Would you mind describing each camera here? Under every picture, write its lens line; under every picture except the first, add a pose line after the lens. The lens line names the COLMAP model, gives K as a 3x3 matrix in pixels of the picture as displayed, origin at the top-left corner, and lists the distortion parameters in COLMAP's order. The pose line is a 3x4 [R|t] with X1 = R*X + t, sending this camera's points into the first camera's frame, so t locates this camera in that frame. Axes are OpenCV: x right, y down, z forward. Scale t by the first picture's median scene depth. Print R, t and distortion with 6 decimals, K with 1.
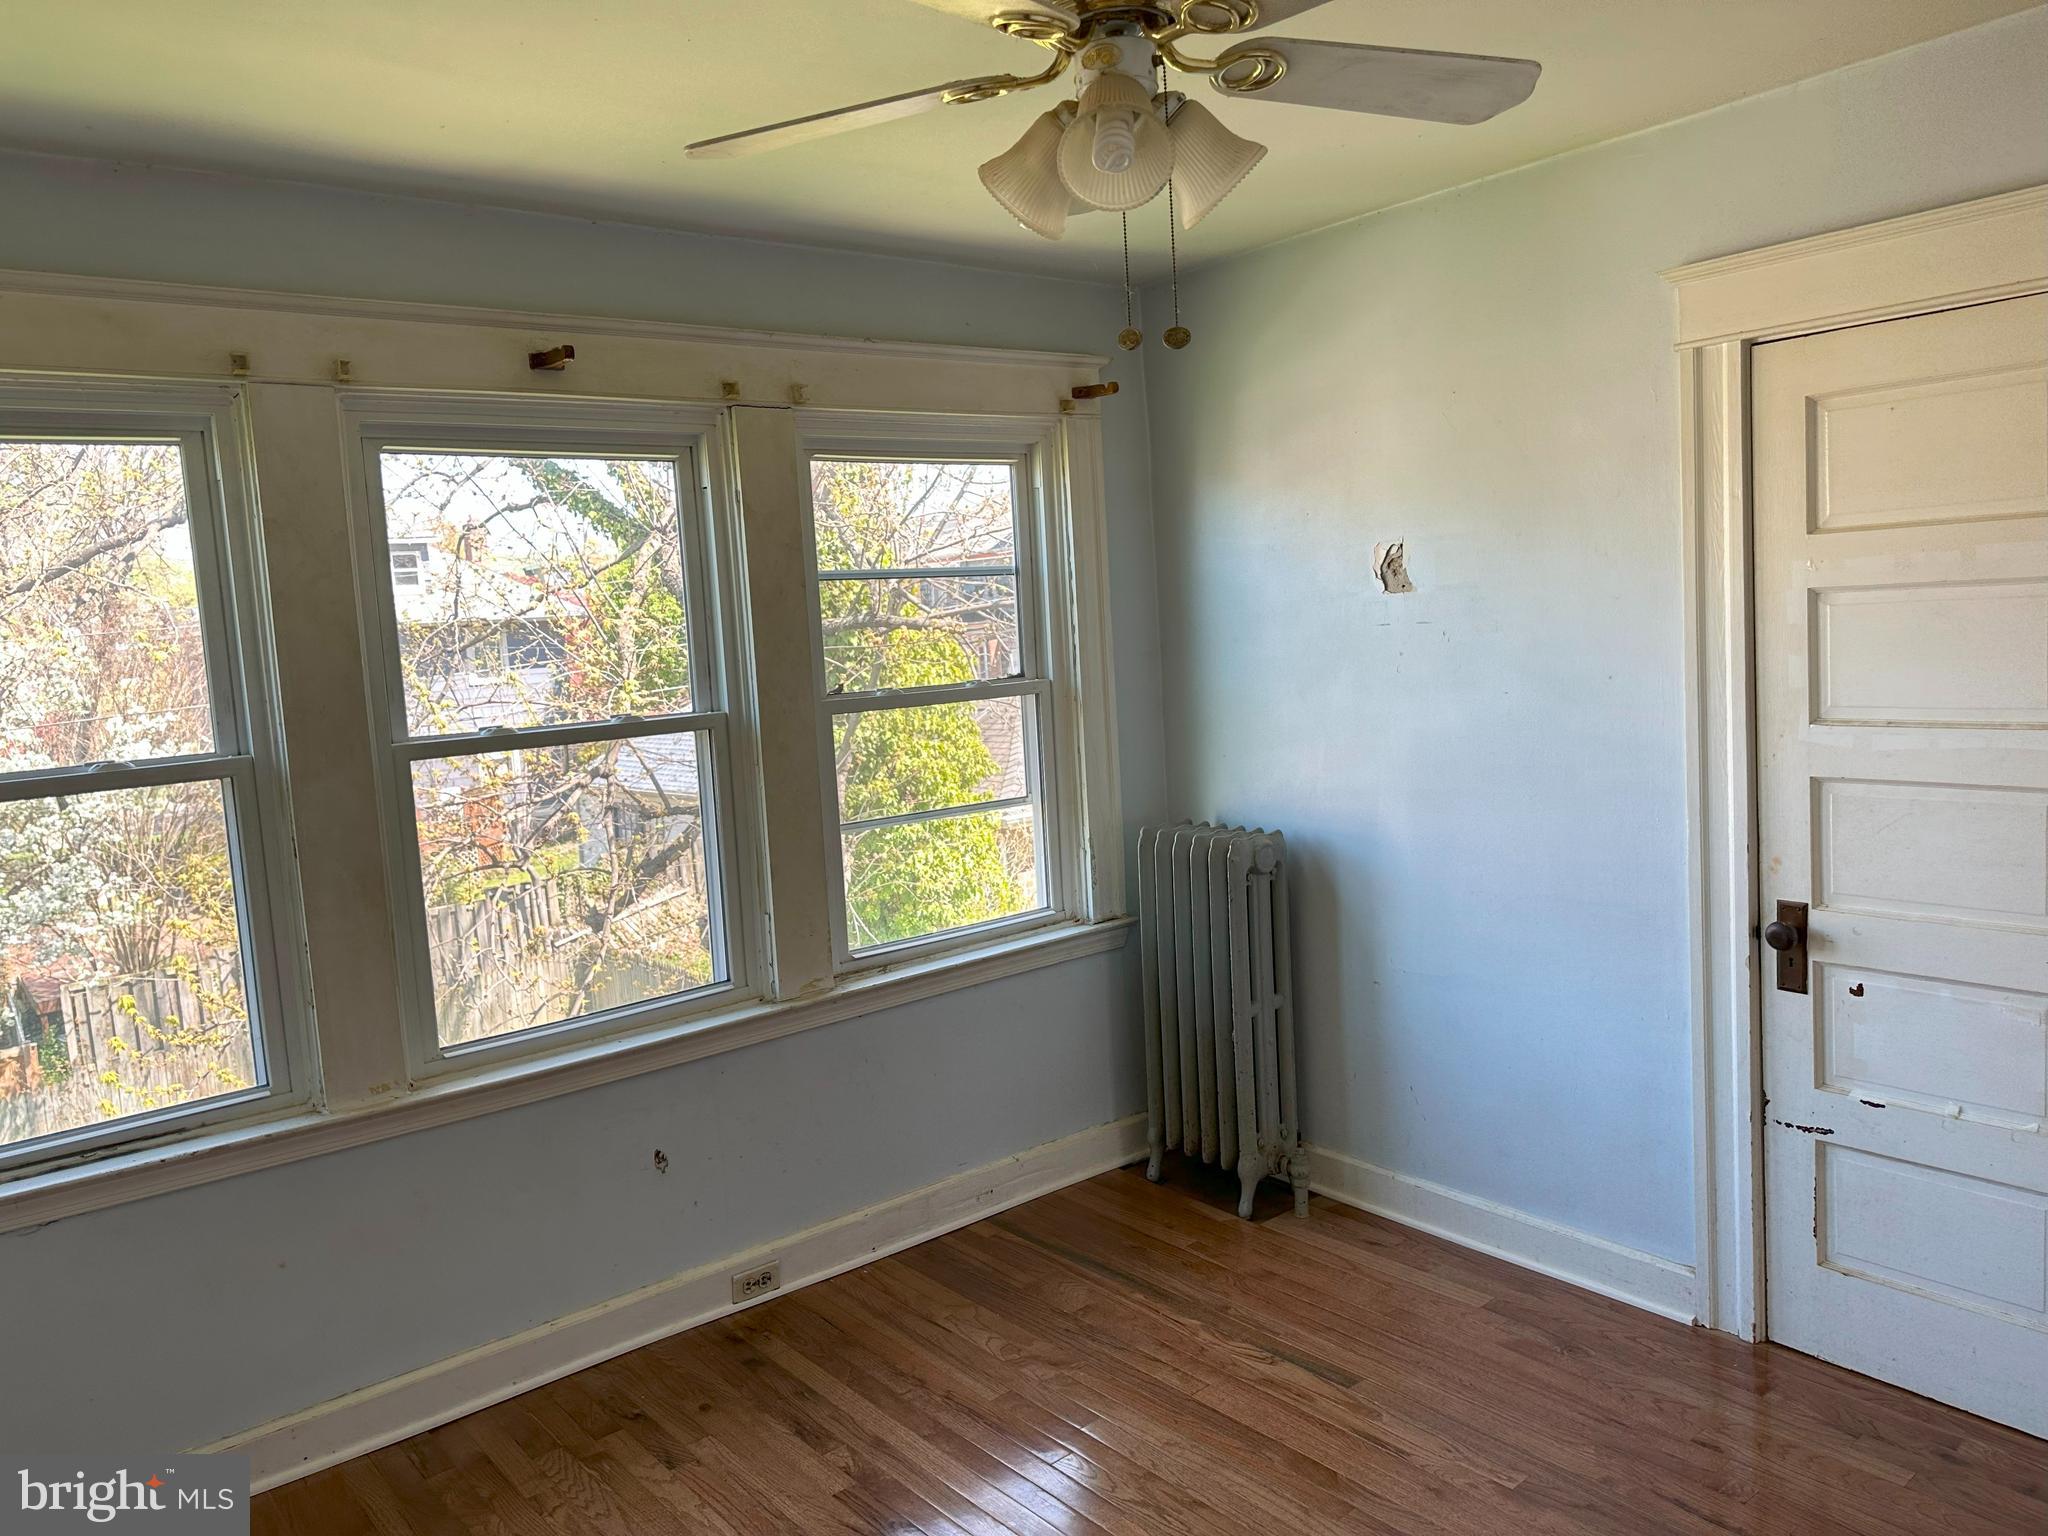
lens RADIAL K [[1439.0, 0, 997.2], [0, 1439.0, 770.9], [0, 0, 1]] dist [0.206956, -0.339264]
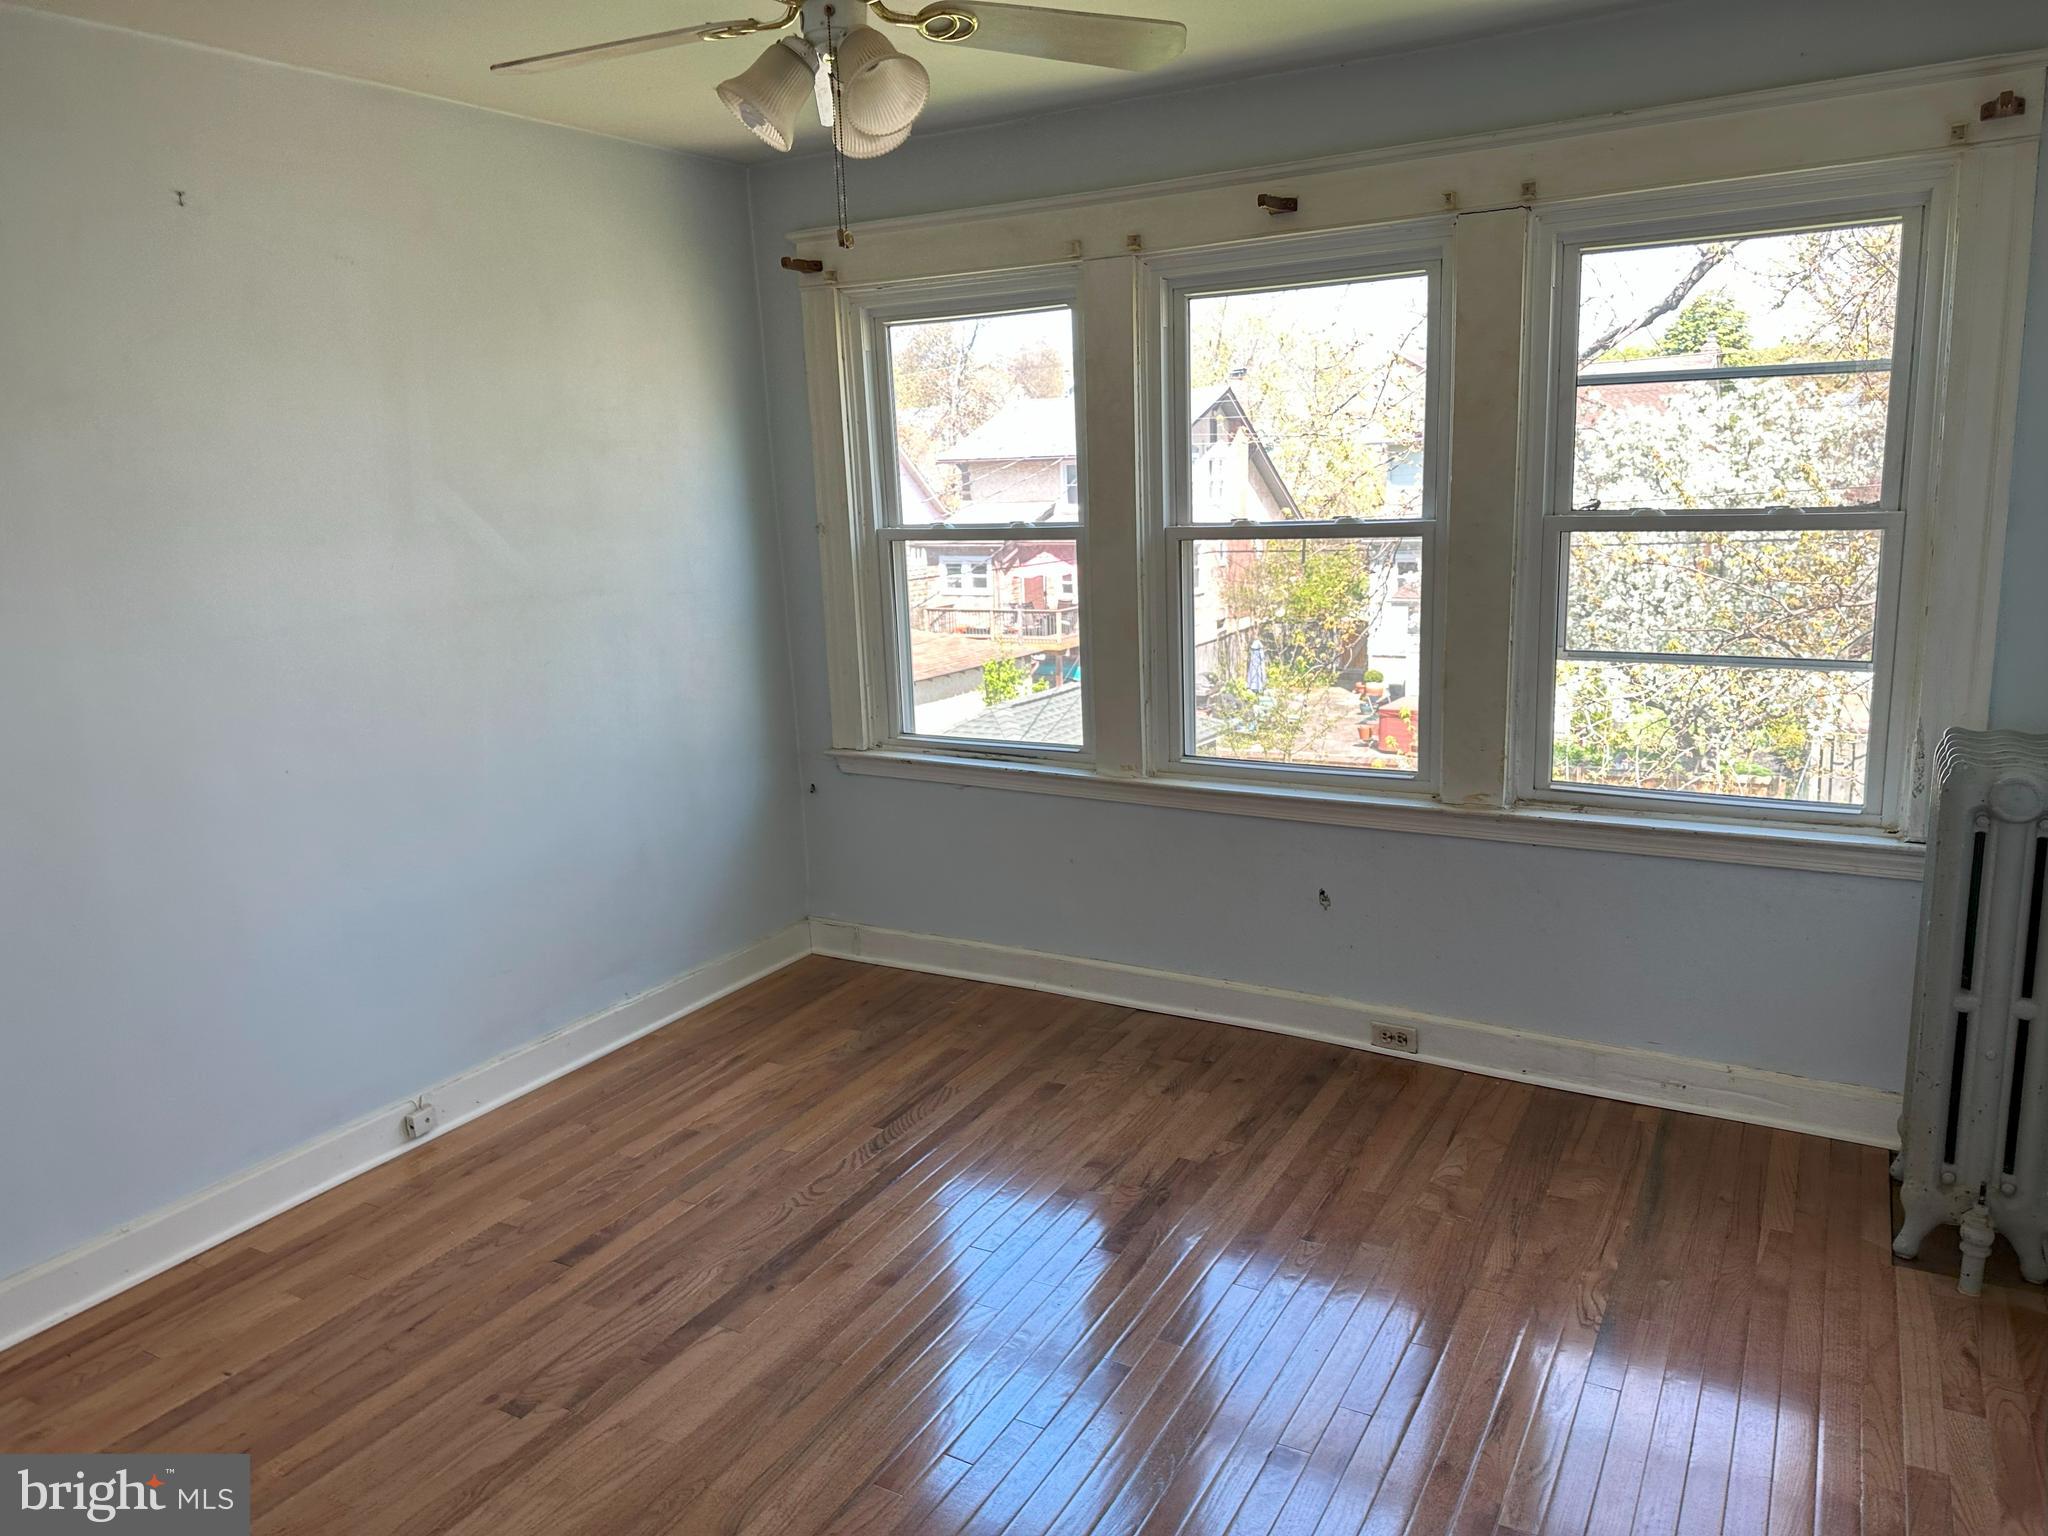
lens RADIAL K [[1431.4, 0, 1066.5], [0, 1431.4, 767.5], [0, 0, 1]] dist [0.002347, 0.000186]
pose [[0.367961, 0.234710, -0.899731, 0.669231], [-0.090824, 0.972063, 0.216435, -0.064280], [0.925395, 0.002077, 0.378999, 0.353422]]
